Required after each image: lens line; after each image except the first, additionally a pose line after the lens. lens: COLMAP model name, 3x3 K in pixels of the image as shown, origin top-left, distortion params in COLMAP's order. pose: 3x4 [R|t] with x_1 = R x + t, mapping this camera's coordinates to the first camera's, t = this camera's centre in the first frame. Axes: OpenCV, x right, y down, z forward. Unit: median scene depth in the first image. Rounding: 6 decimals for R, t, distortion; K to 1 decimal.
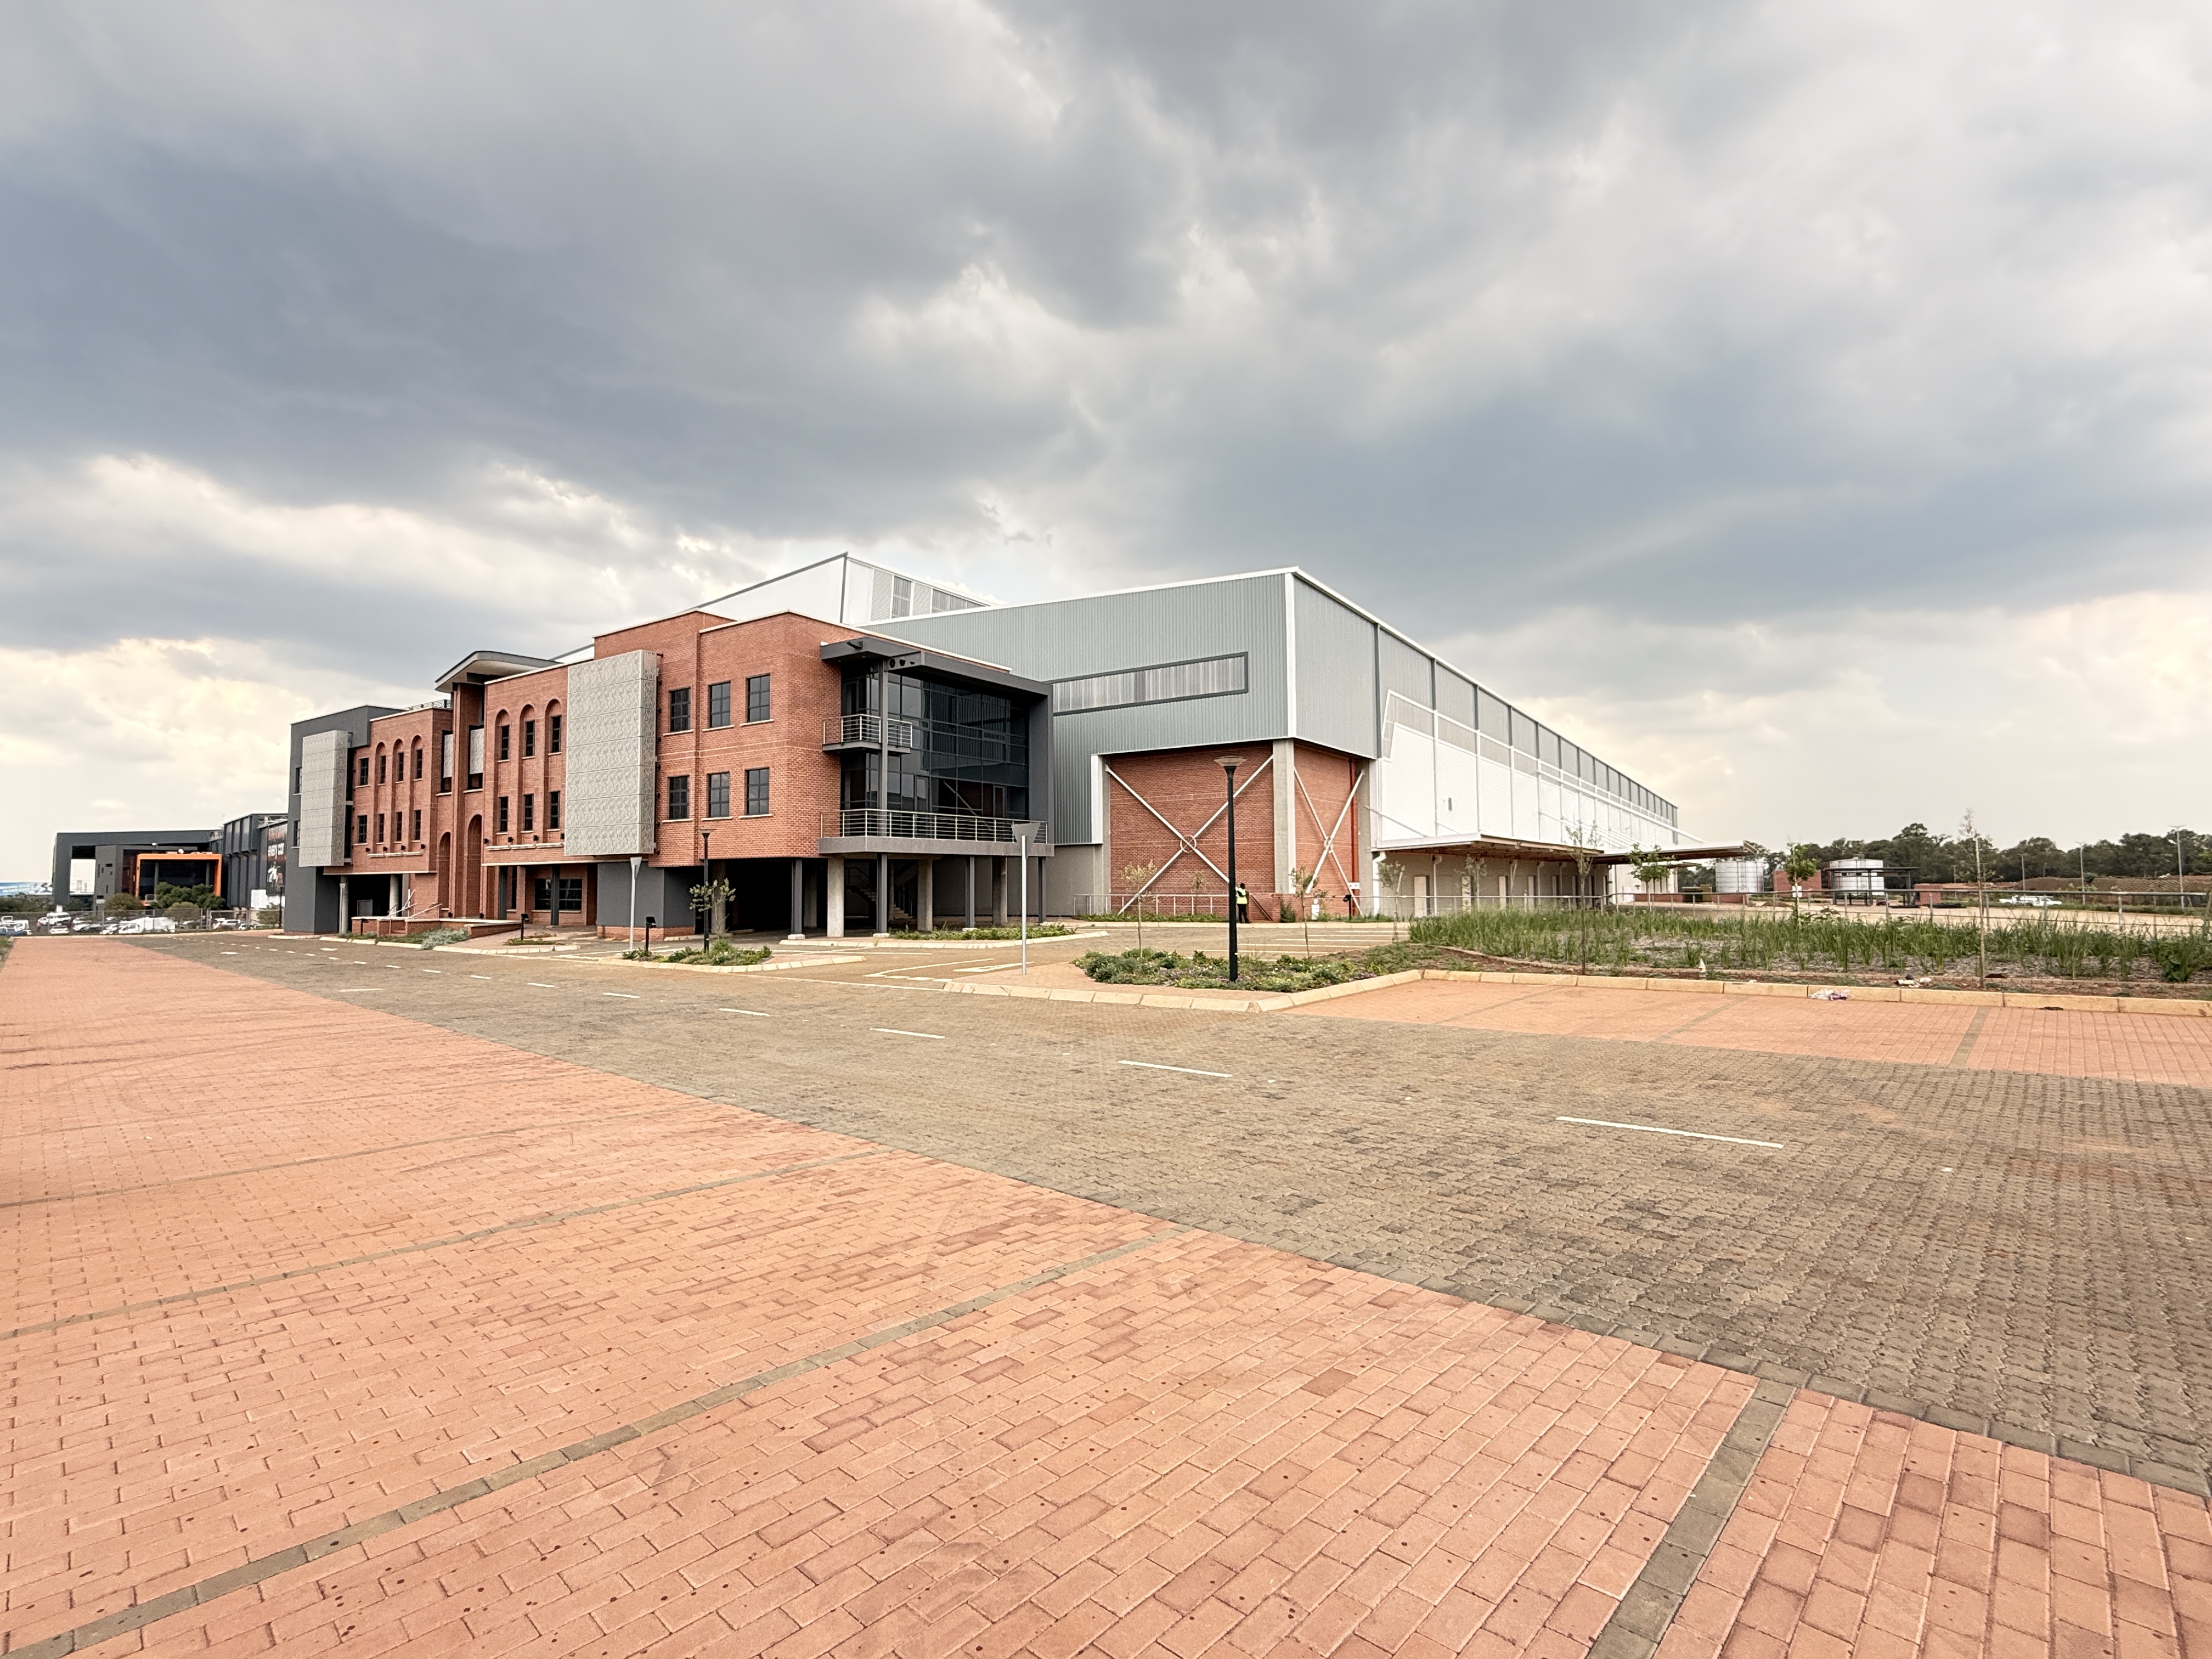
lens RADIAL K [[1014.6, 0, 1099.9], [0, 1014.6, 827.5], [0, 0, 1]] dist [-0.001083, -0.000241]
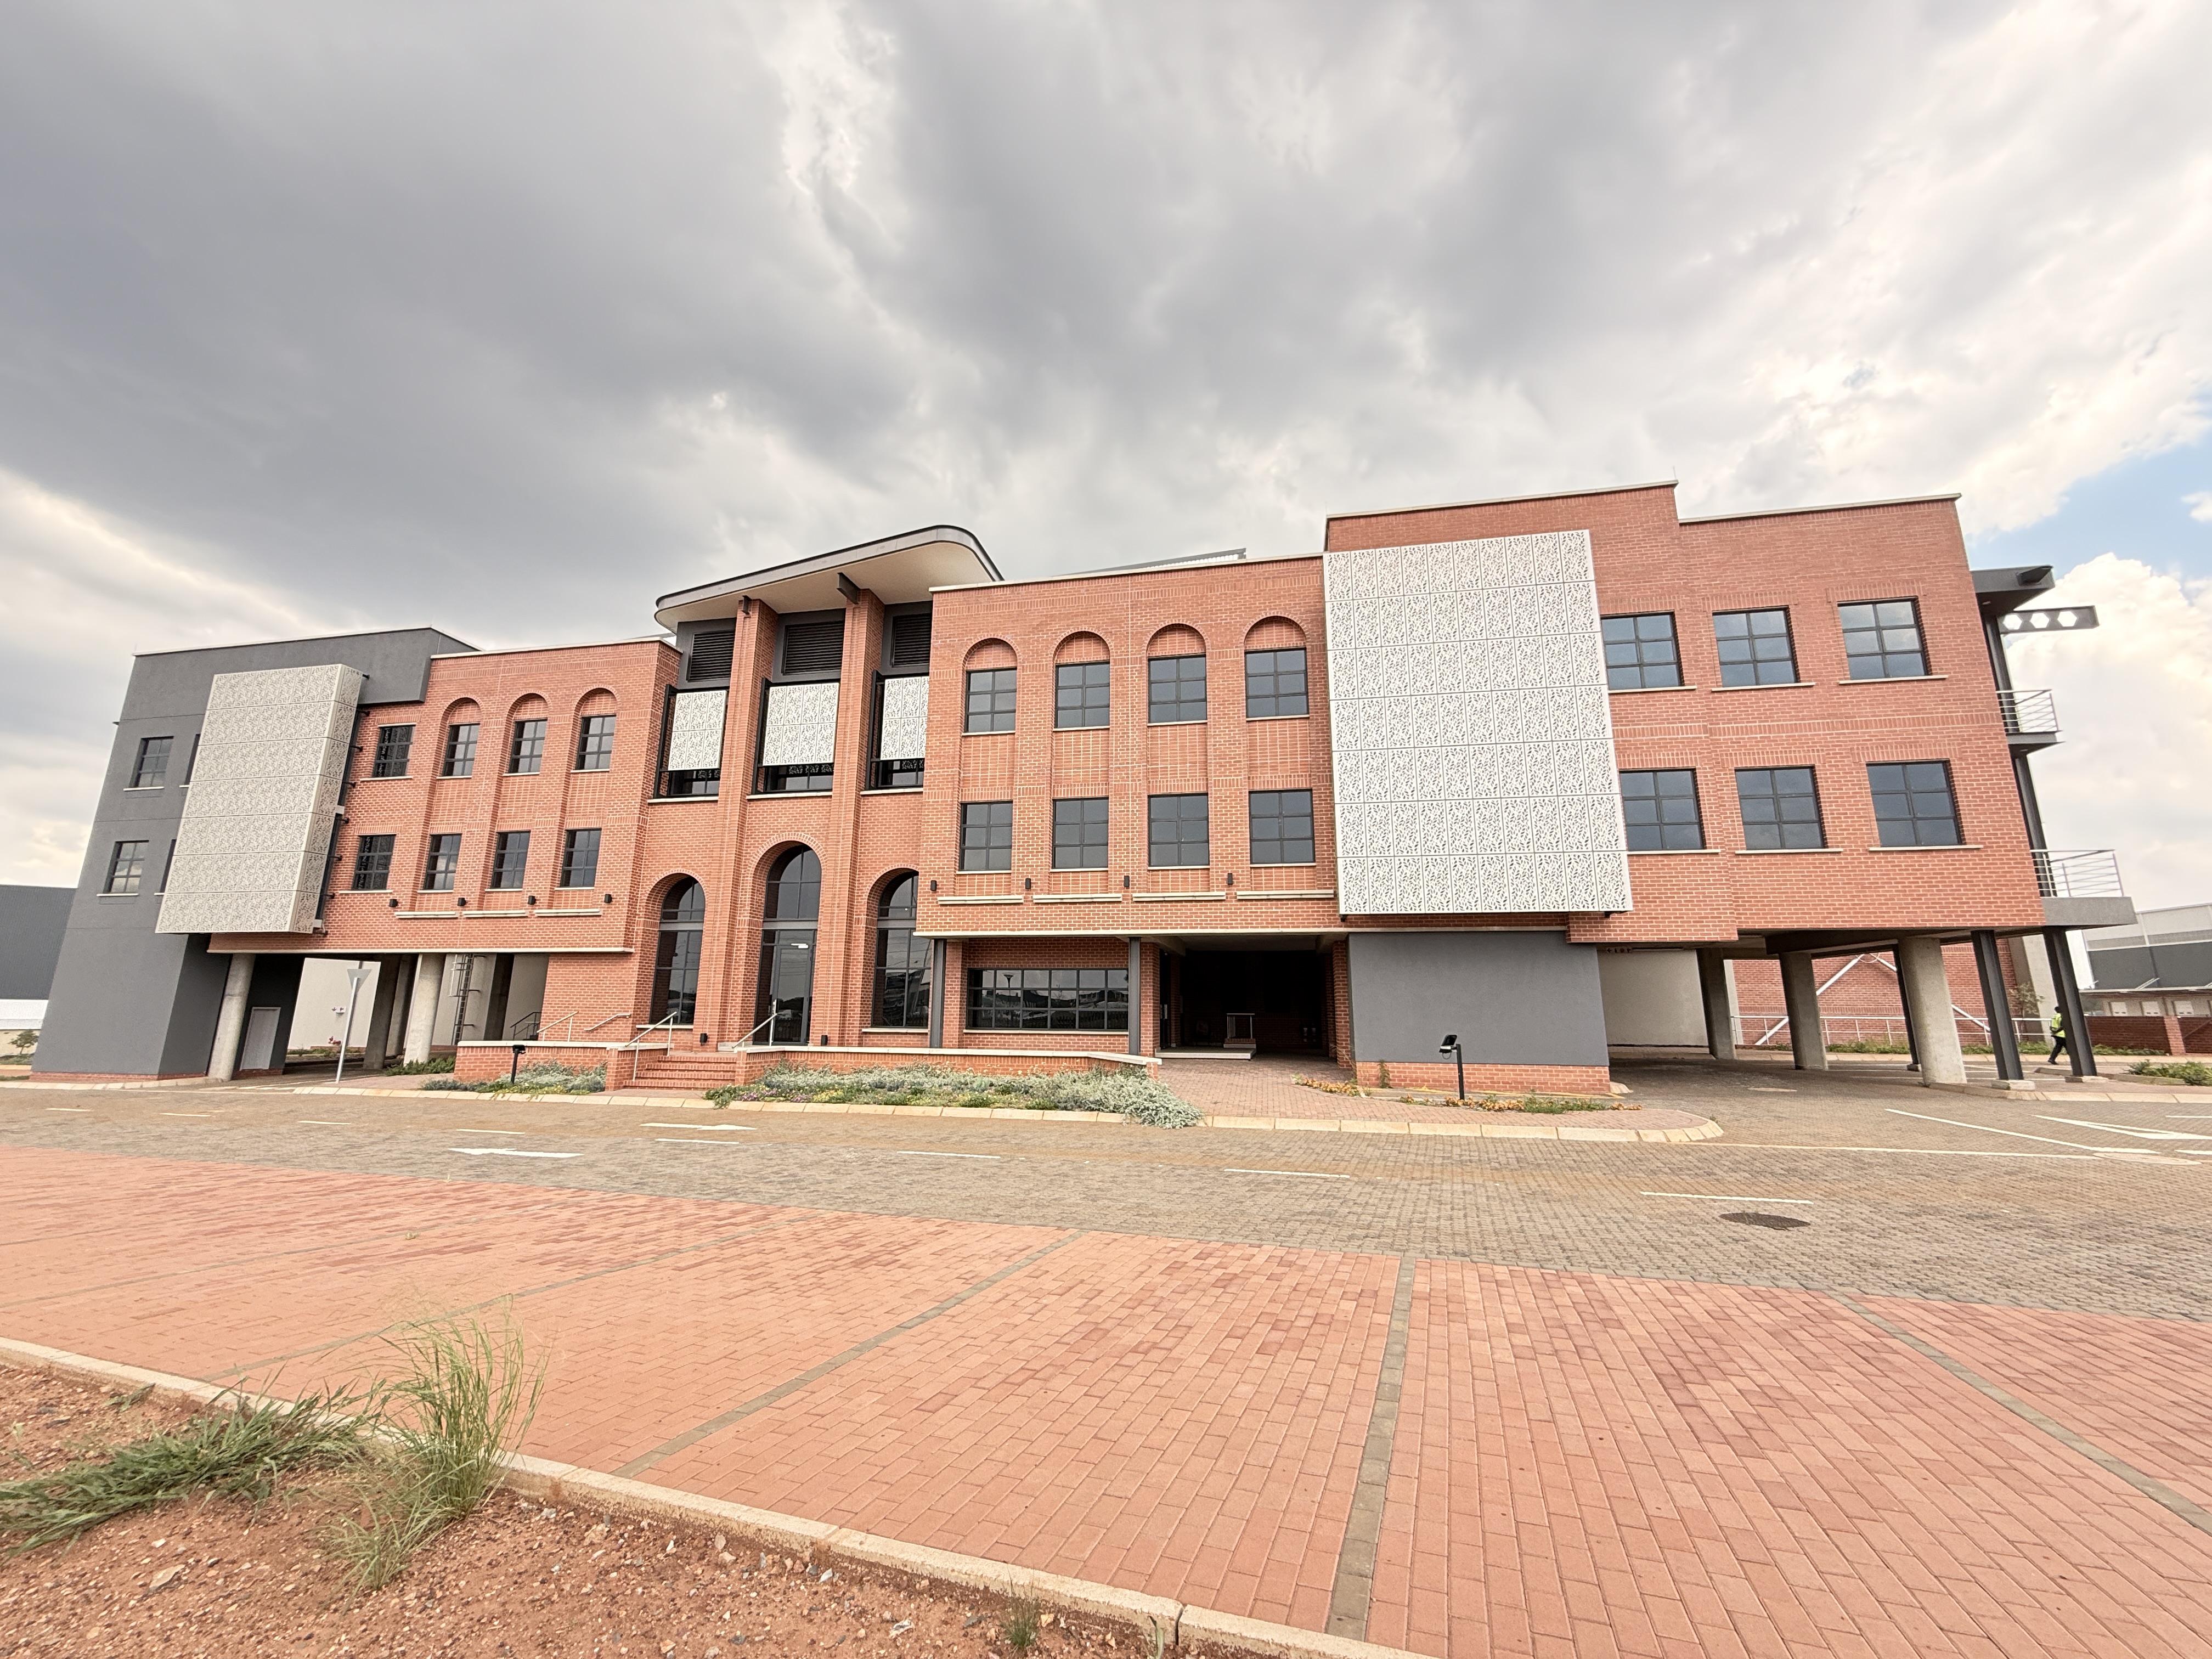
lens RADIAL K [[877.3, 0, 1106.0], [0, 877.3, 829.5], [0, 0, 1]] dist [0.001555, 0.000081]
pose [[0.921999, 0.090343, 0.376506, -0.606363], [-0.034692, 0.987762, -0.152061, 0.042586], [-0.385636, 0.127139, 0.913849, 0.499340]]
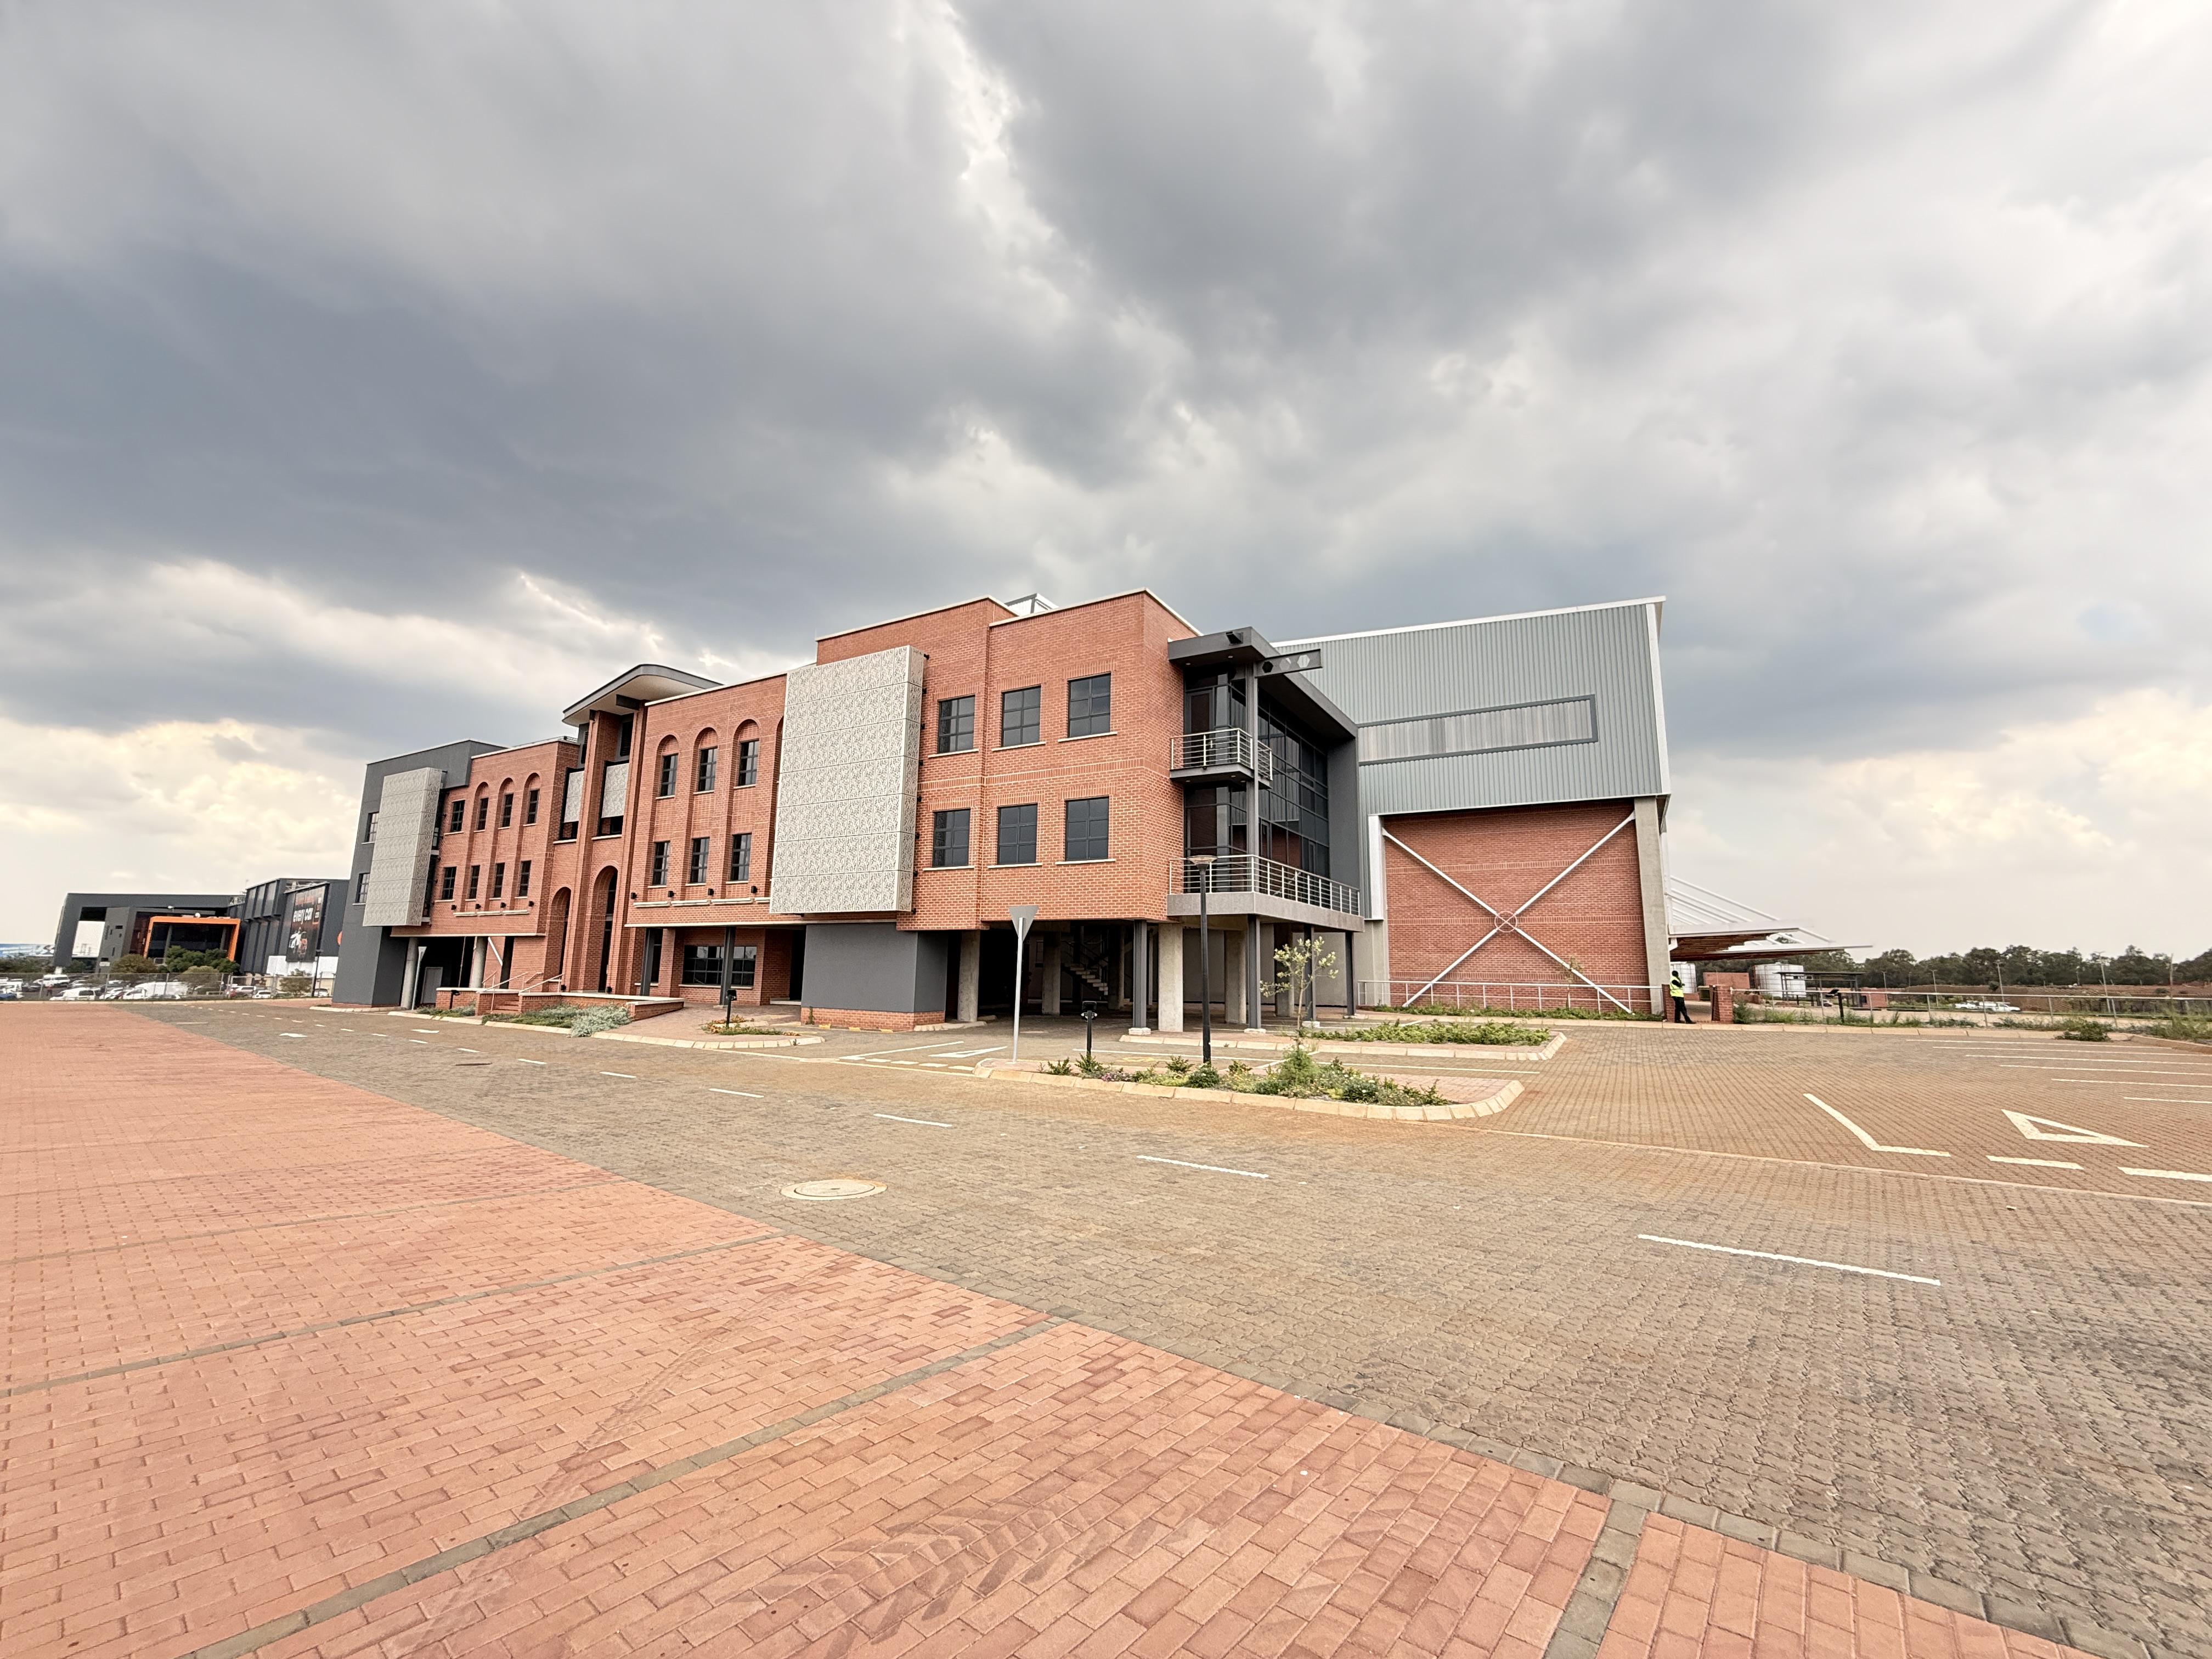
lens RADIAL K [[883.8, 0, 1100.0], [0, 883.8, 828.6], [0, 0, 1]] dist [0.000713, 0.000094]
pose [[0.997813, 0.032934, 0.057305, -0.244864], [-0.026790, 0.994126, -0.104857, 0.021013], [-0.060422, 0.103092, 0.992835, 0.244110]]
